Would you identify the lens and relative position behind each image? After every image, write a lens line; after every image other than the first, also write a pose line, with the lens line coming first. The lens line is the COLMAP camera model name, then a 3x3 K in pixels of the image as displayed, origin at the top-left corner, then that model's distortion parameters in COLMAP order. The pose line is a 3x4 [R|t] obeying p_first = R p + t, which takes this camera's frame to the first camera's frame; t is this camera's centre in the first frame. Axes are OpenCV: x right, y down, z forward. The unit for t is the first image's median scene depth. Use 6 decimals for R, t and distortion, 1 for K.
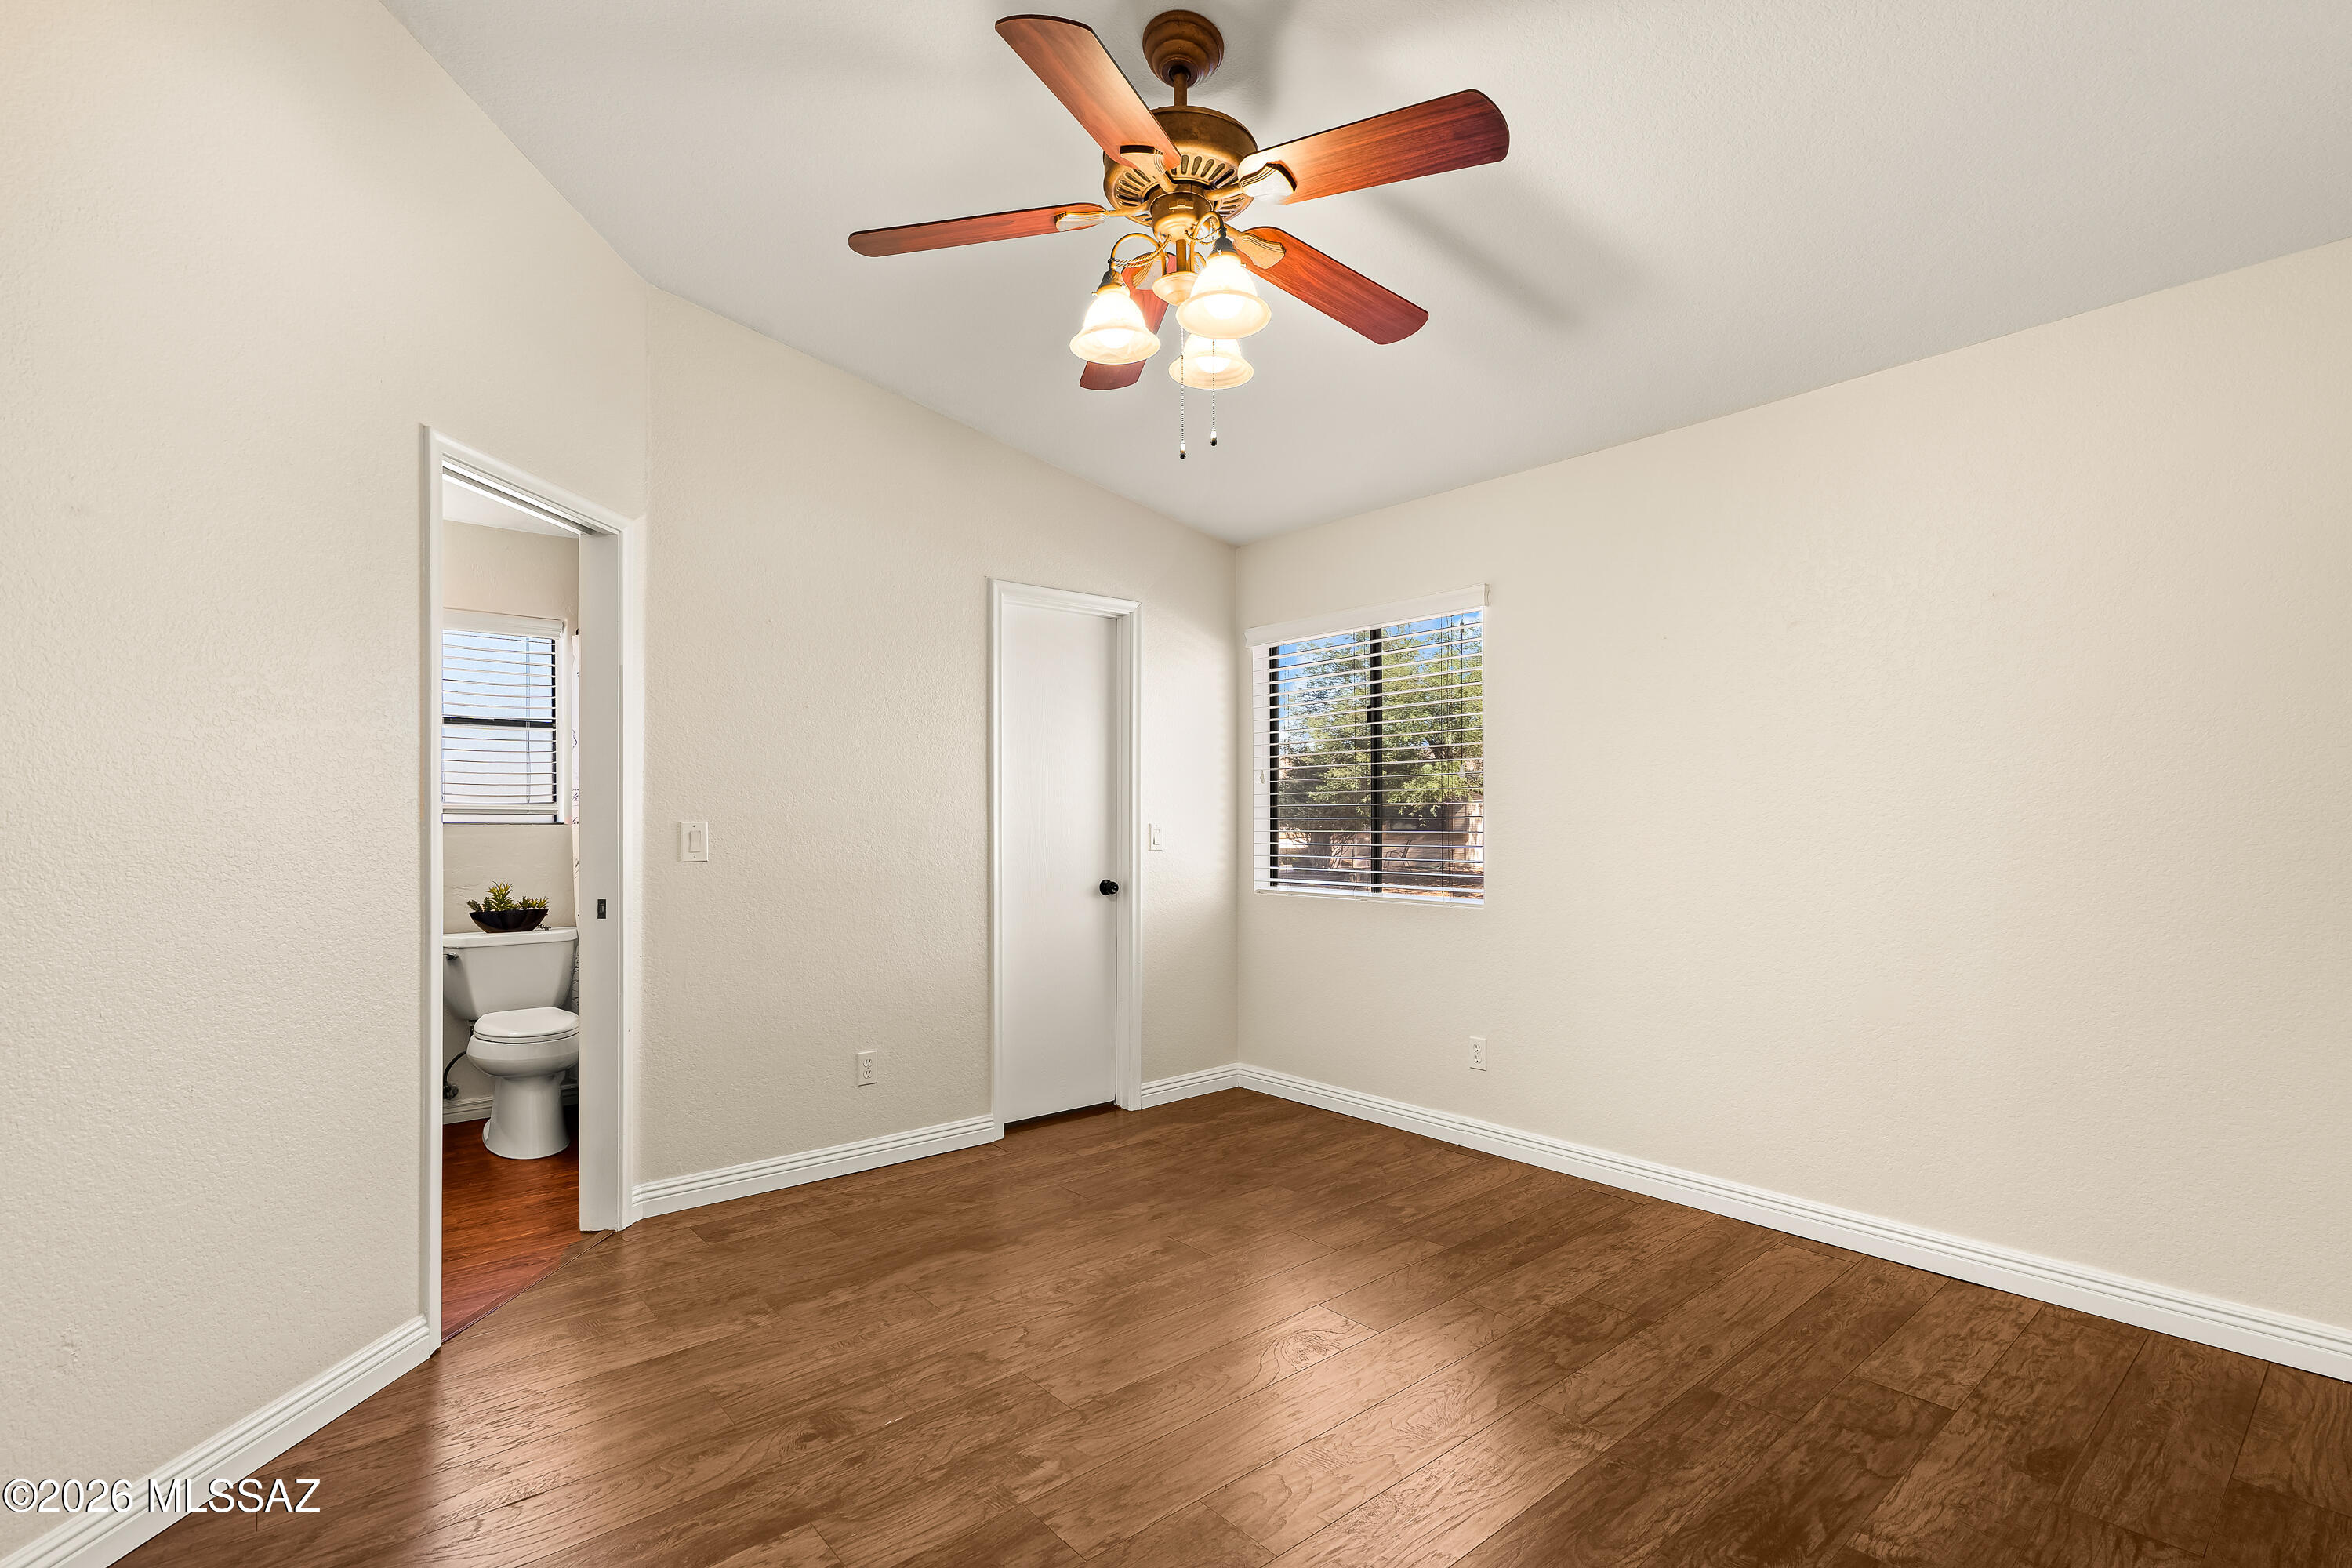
lens RADIAL K [[1082.1, 0, 1178.6], [0, 1082.1, 808.9], [0, 0, 1]] dist [-0.001713, 0.001401]
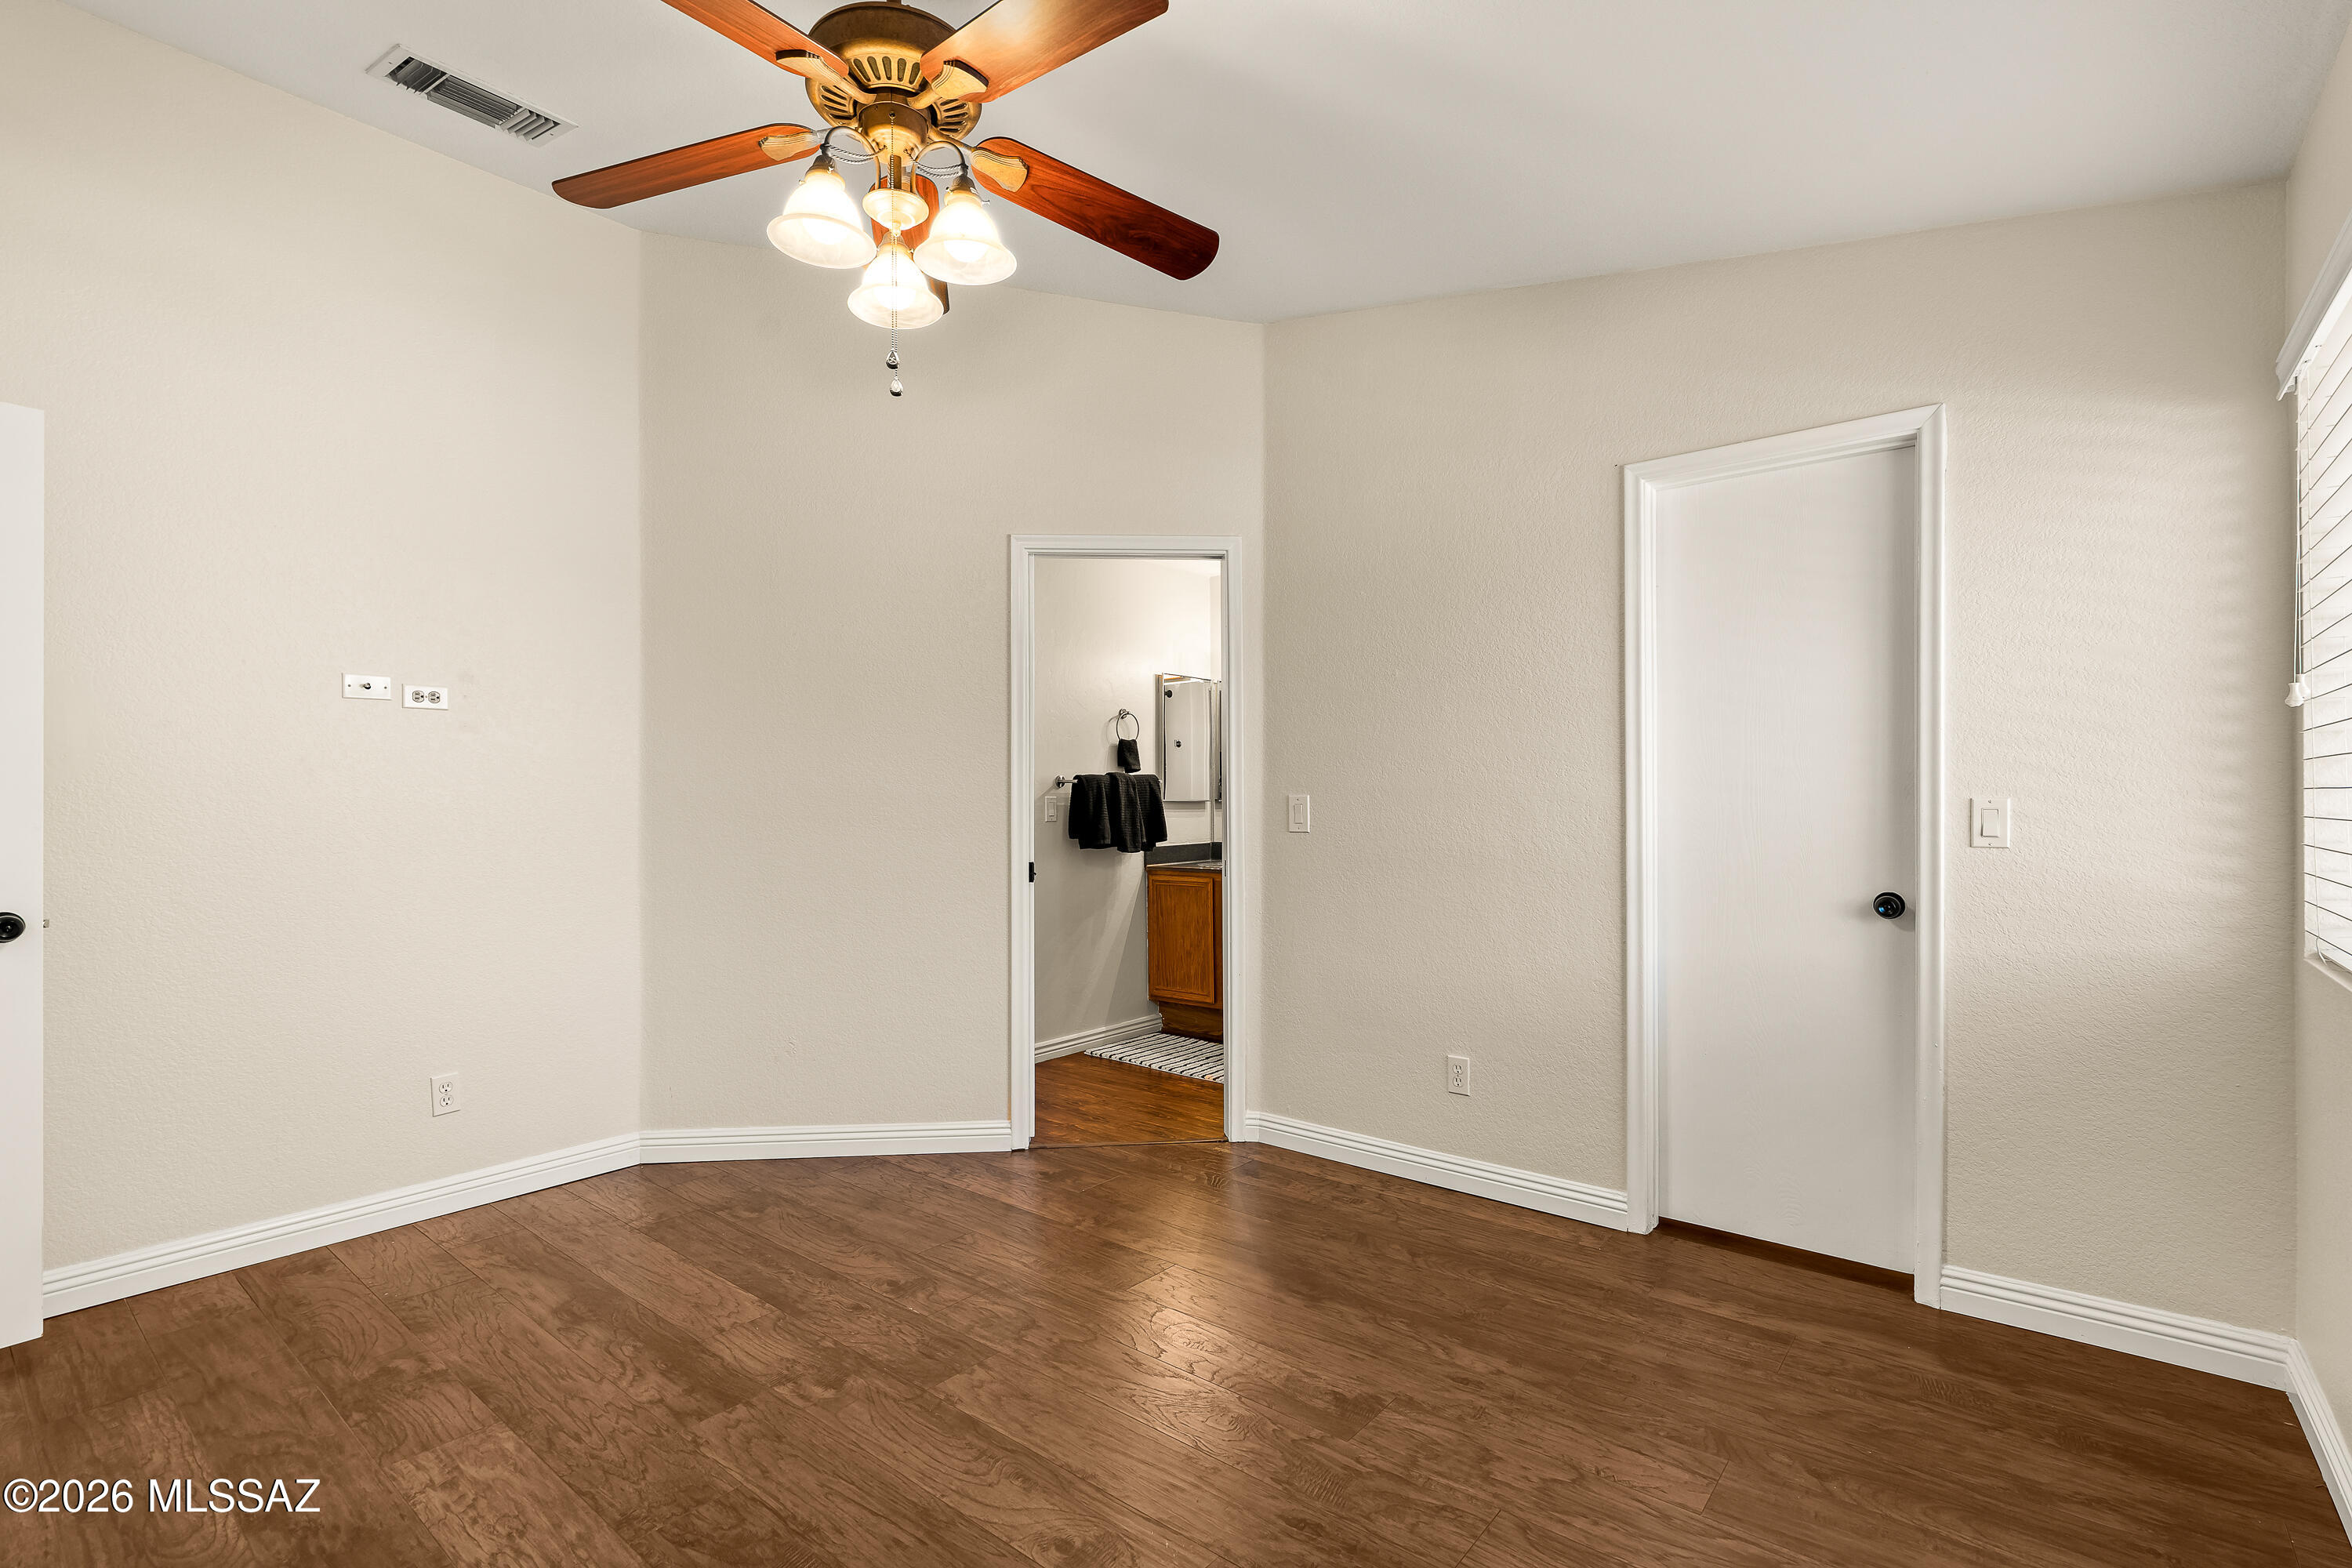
lens RADIAL K [[1082.5, 0, 1171.7], [0, 1082.5, 778.4], [0, 0, 1]] dist [0.000149, 0.000506]
pose [[0.172649, -0.015483, -0.984862, 0.548941], [0.014365, 0.999810, -0.013200, 0.006438], [0.984879, -0.011868, 0.172838, 0.627032]]
